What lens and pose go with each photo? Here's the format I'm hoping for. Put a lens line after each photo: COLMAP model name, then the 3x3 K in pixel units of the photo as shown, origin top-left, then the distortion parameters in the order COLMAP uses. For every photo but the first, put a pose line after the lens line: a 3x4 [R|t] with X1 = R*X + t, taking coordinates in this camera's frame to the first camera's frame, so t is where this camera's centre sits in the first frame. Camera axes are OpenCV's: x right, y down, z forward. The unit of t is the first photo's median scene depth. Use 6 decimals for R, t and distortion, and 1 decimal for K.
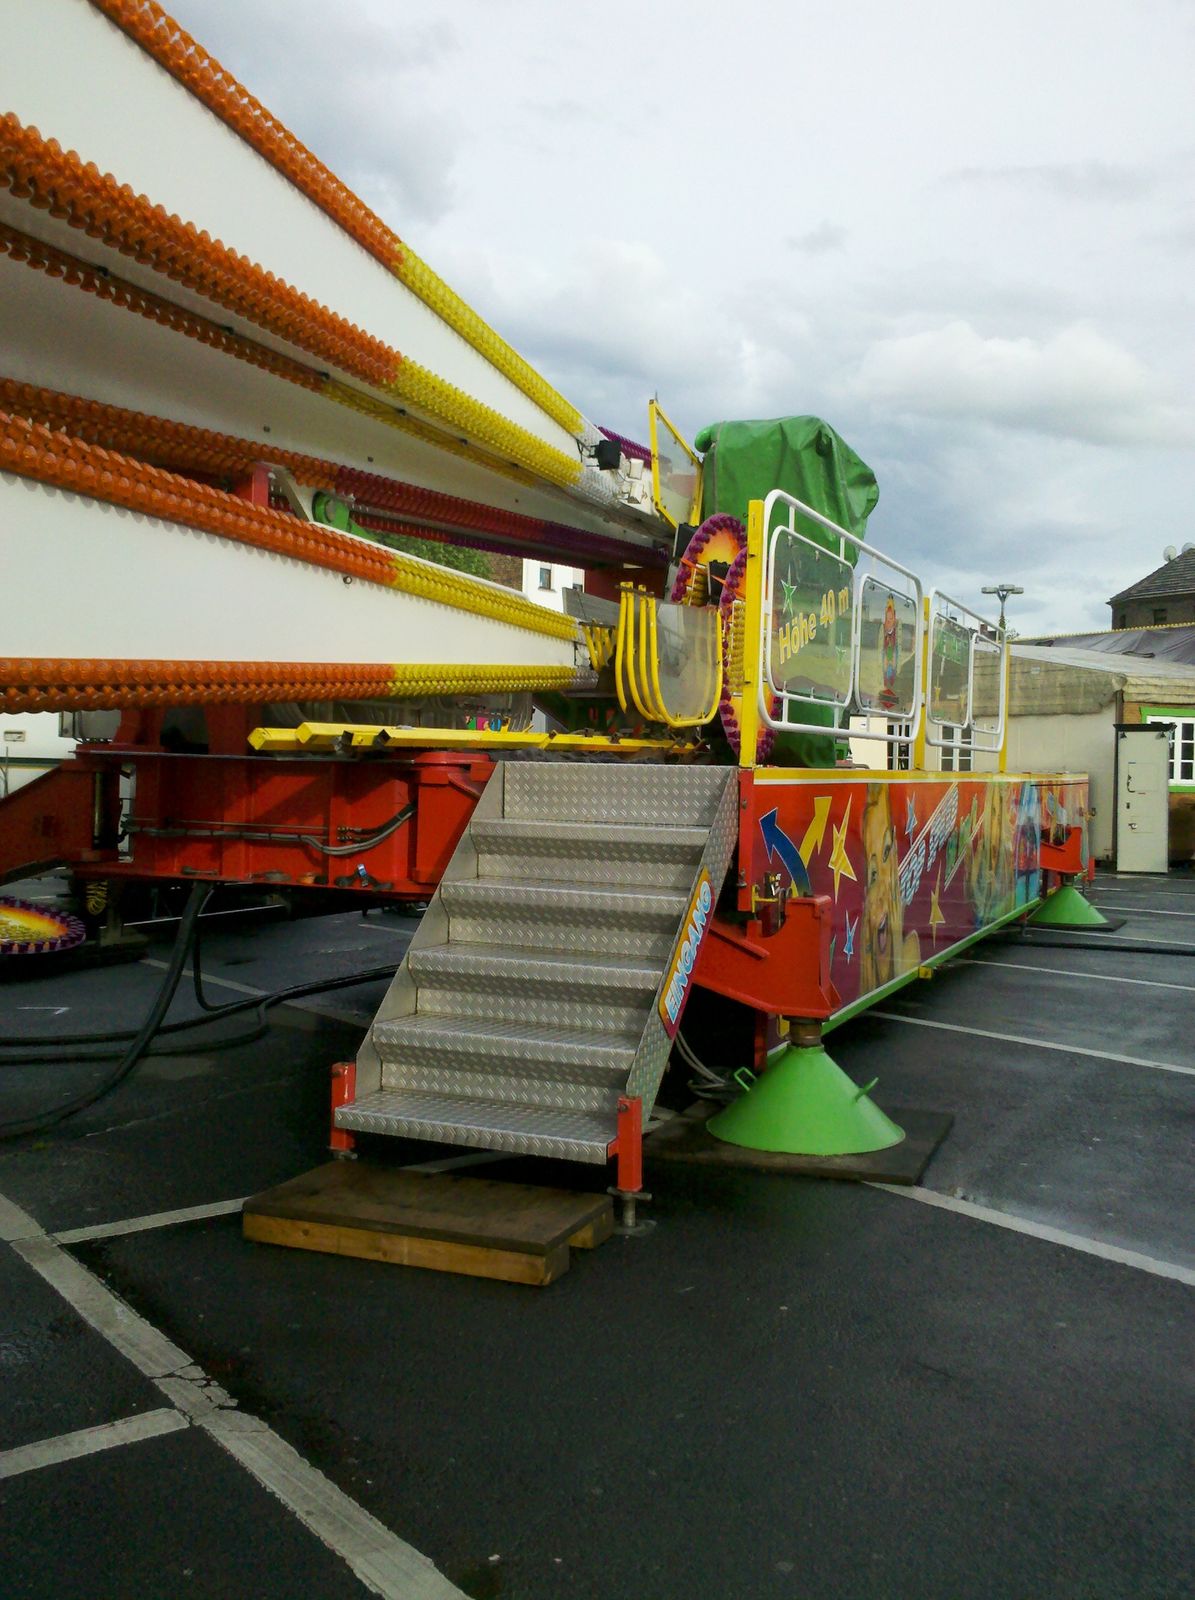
lens RADIAL K [[1919.8, 0, 597.5], [0, 1919.8, 800.0], [0, 0, 1]] dist [0.087077, -0.049290]
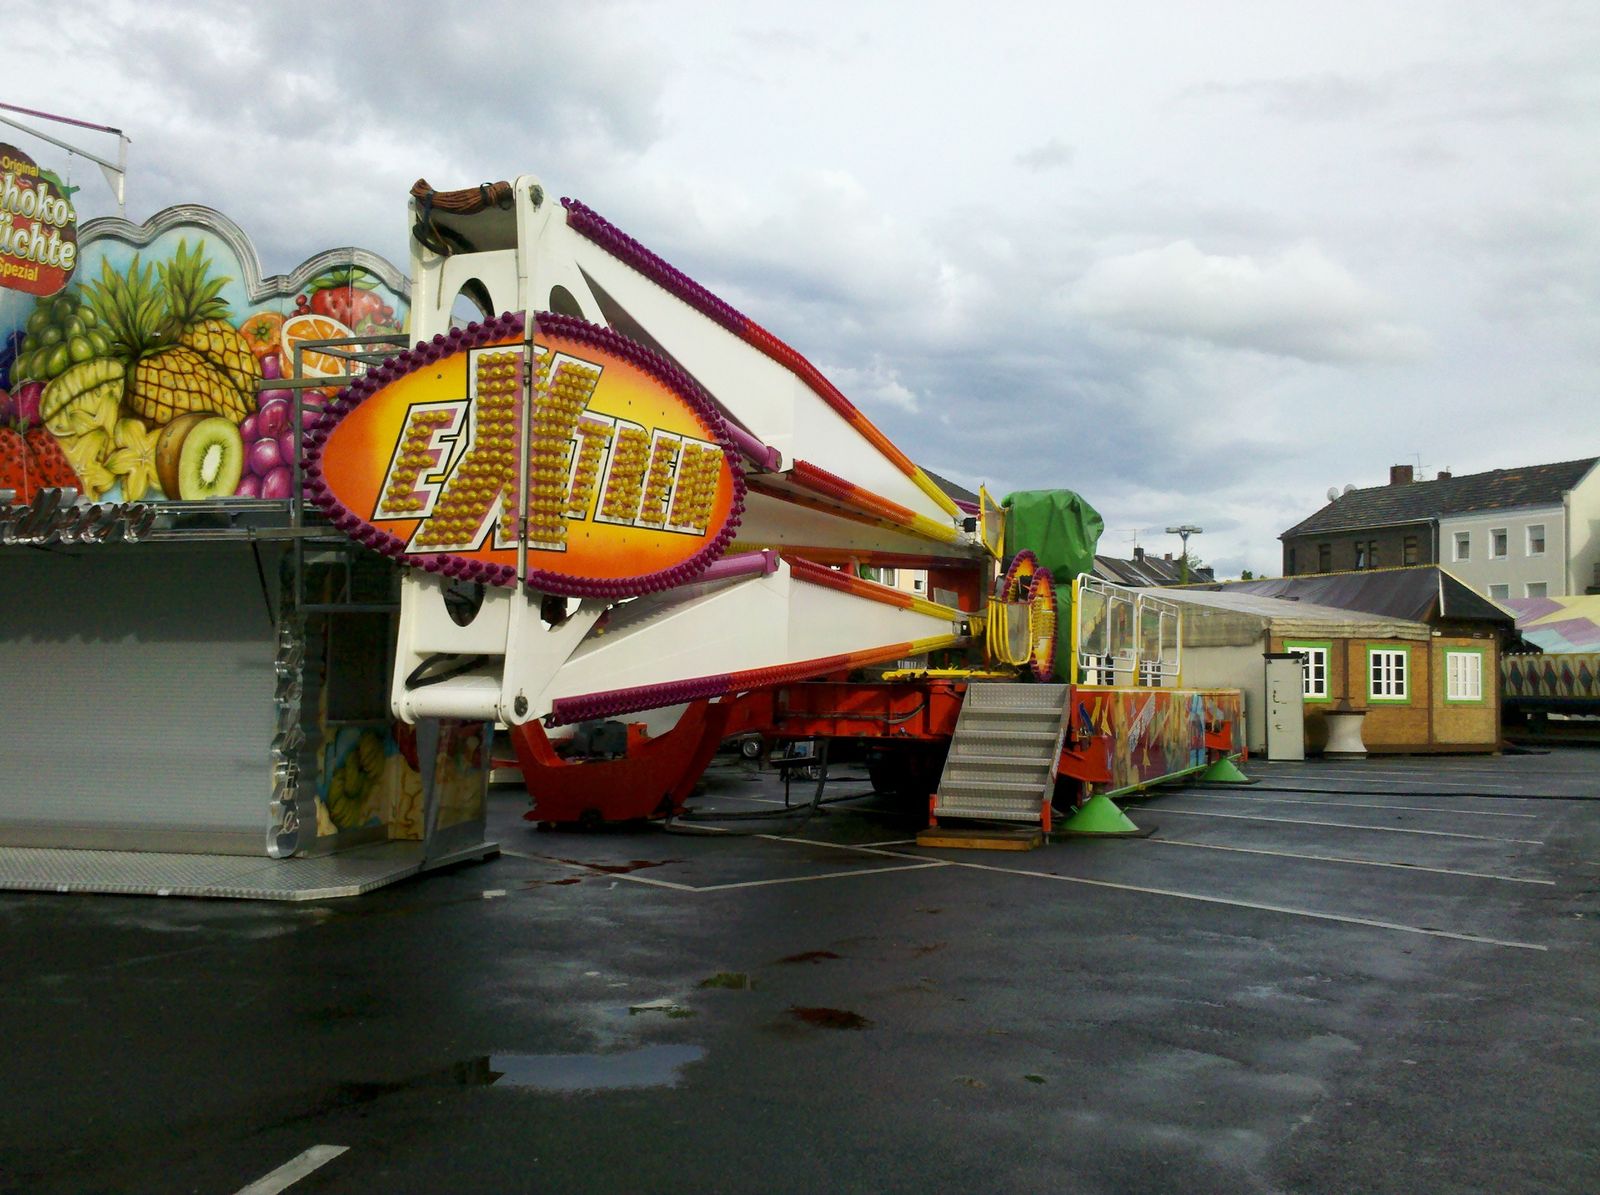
lens RADIAL K [[1919.8, 0, 800.0], [0, 1919.8, 597.5], [0, 0, 1]] dist [0.087077, -0.049290]
pose [[0.999911, -0.011144, 0.007338, -0.173445], [0.011601, 0.997776, -0.065638, 0.017842], [-0.006590, 0.065717, 0.997817, -0.886461]]
